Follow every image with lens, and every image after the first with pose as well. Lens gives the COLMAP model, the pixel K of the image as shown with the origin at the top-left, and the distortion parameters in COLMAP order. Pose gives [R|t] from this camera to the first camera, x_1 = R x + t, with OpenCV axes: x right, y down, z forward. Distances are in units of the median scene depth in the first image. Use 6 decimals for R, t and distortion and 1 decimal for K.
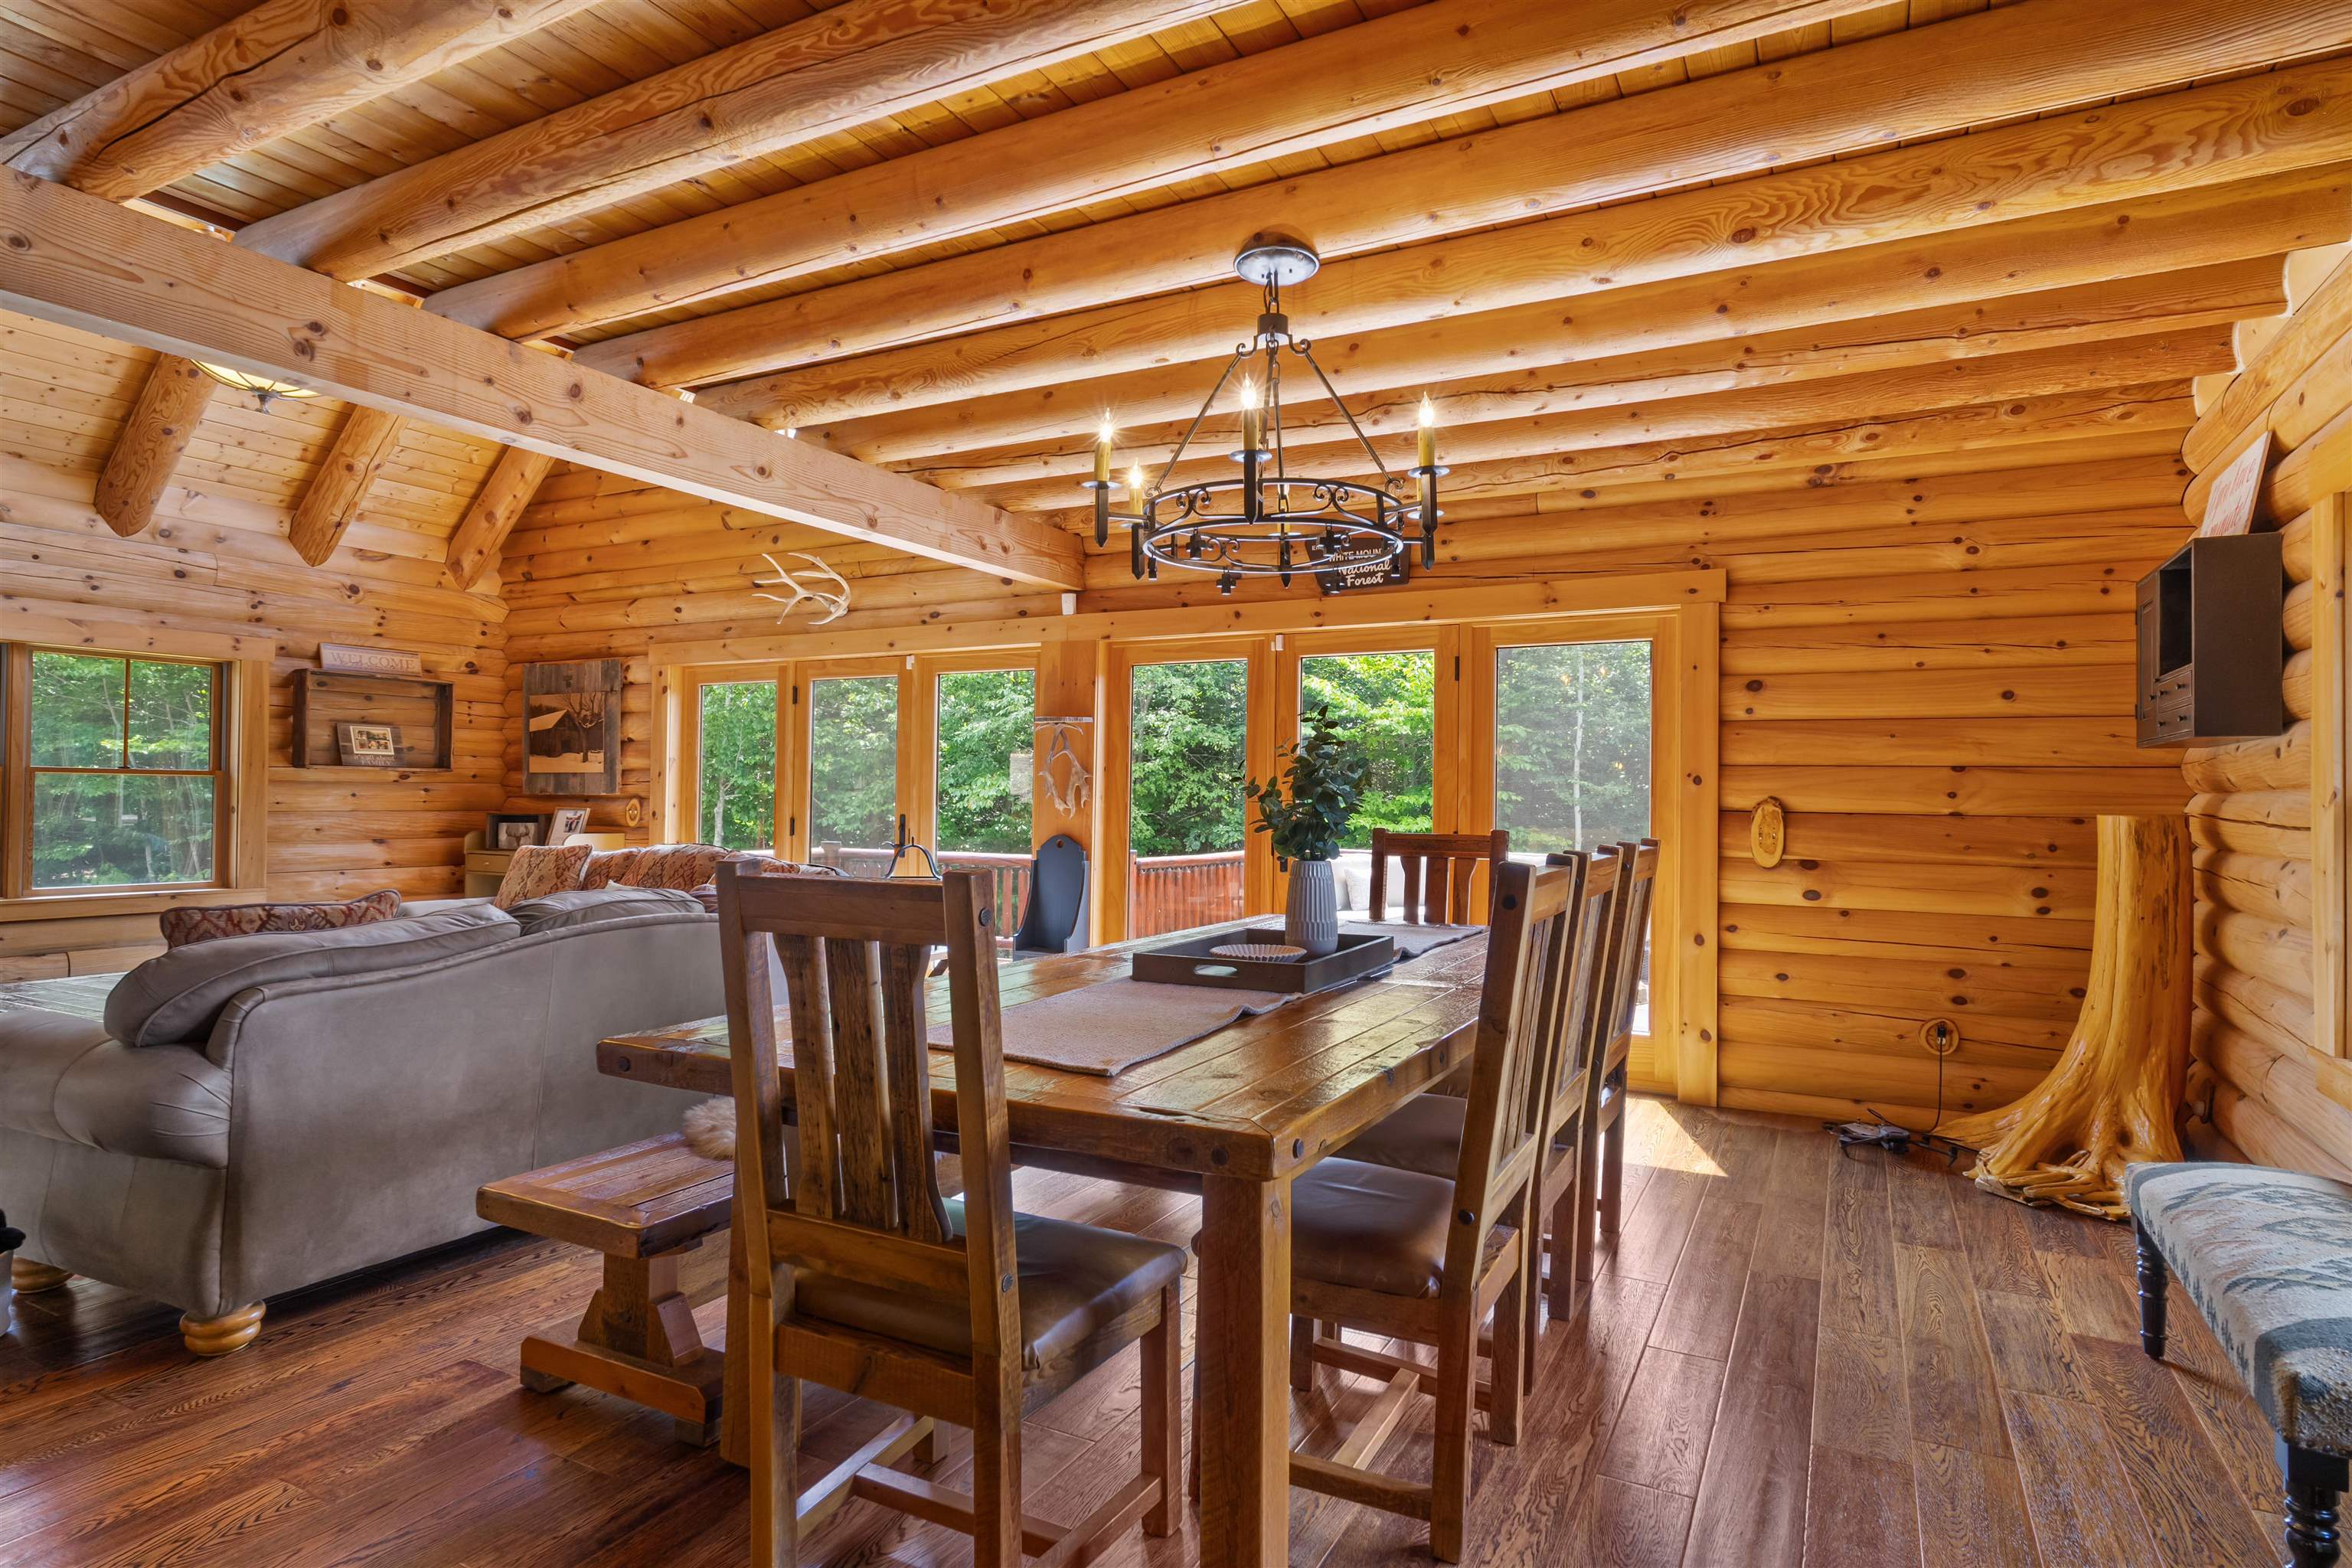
lens RADIAL K [[1213.0, 0, 1234.9], [0, 1213.0, 784.3], [0, 0, 1]] dist [-0.009210, 0.006071]
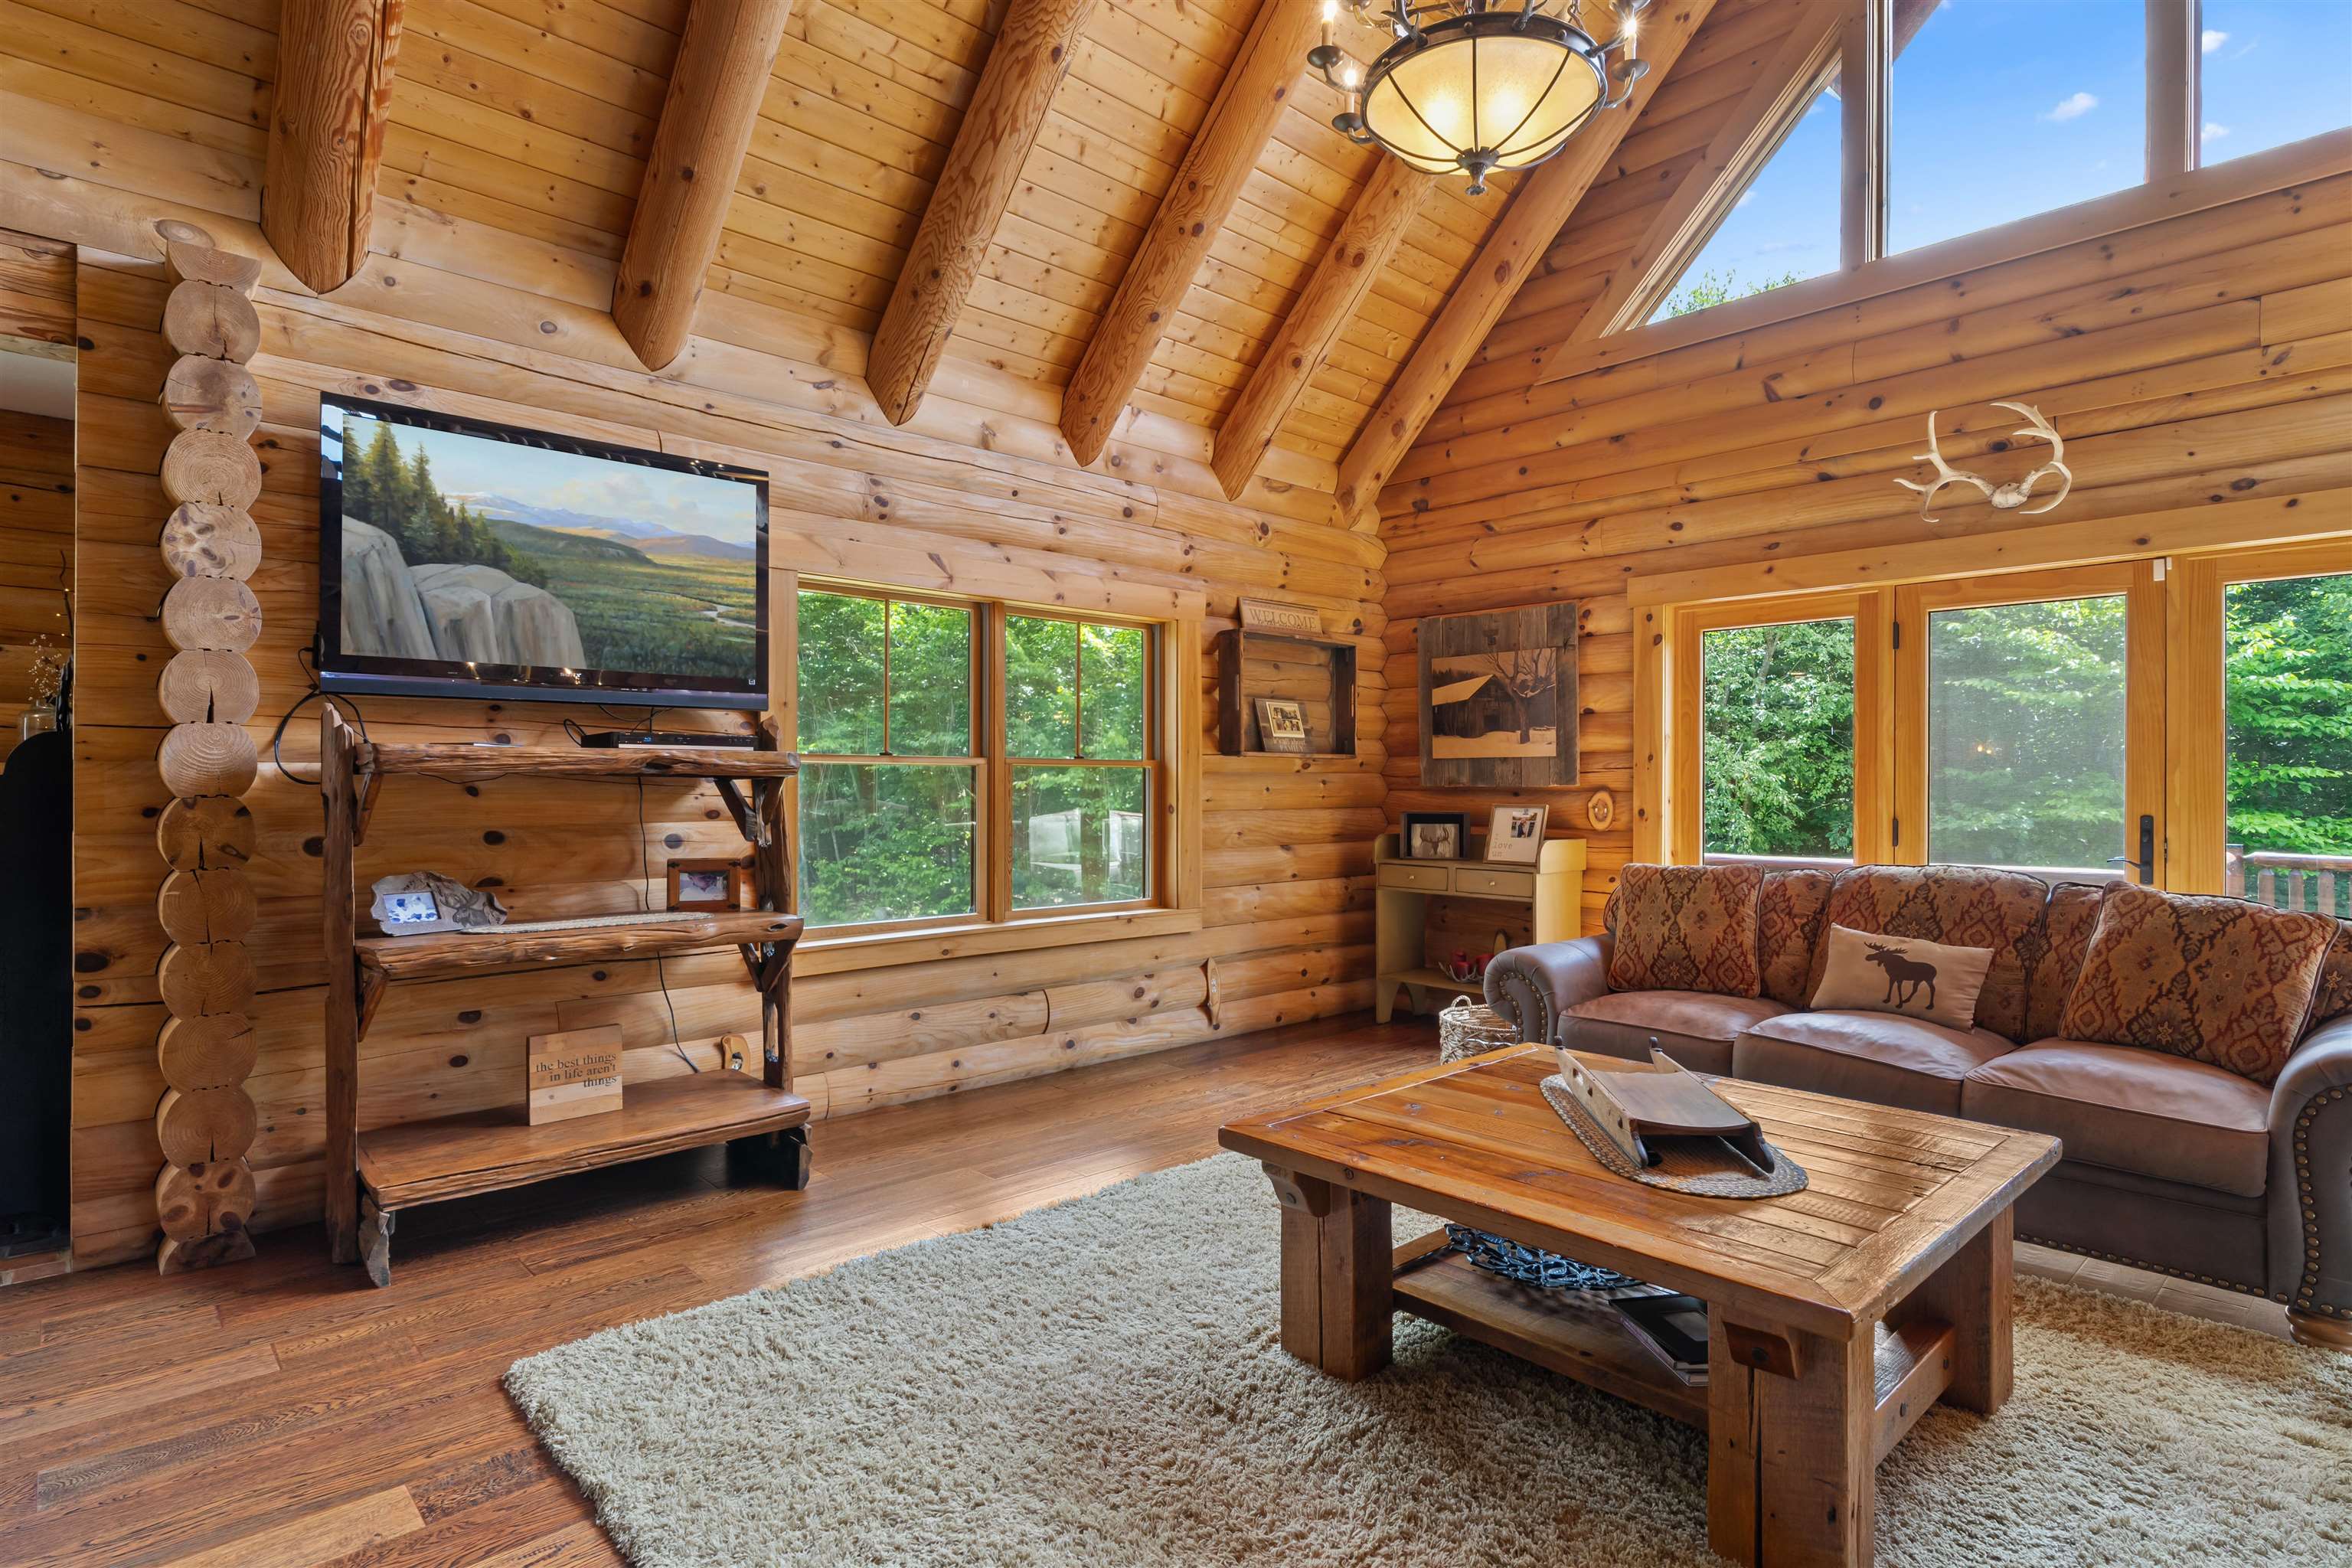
lens RADIAL K [[1213.0, 0, 1204.9], [0, 1213.0, 778.4], [0, 0, 1]] dist [-0.009210, 0.006071]
pose [[0.938578, -0.009304, -0.344941, -0.478047], [0.012151, 0.999908, 0.006092, -0.003505], [0.344853, -0.009909, 0.938605, 0.234077]]
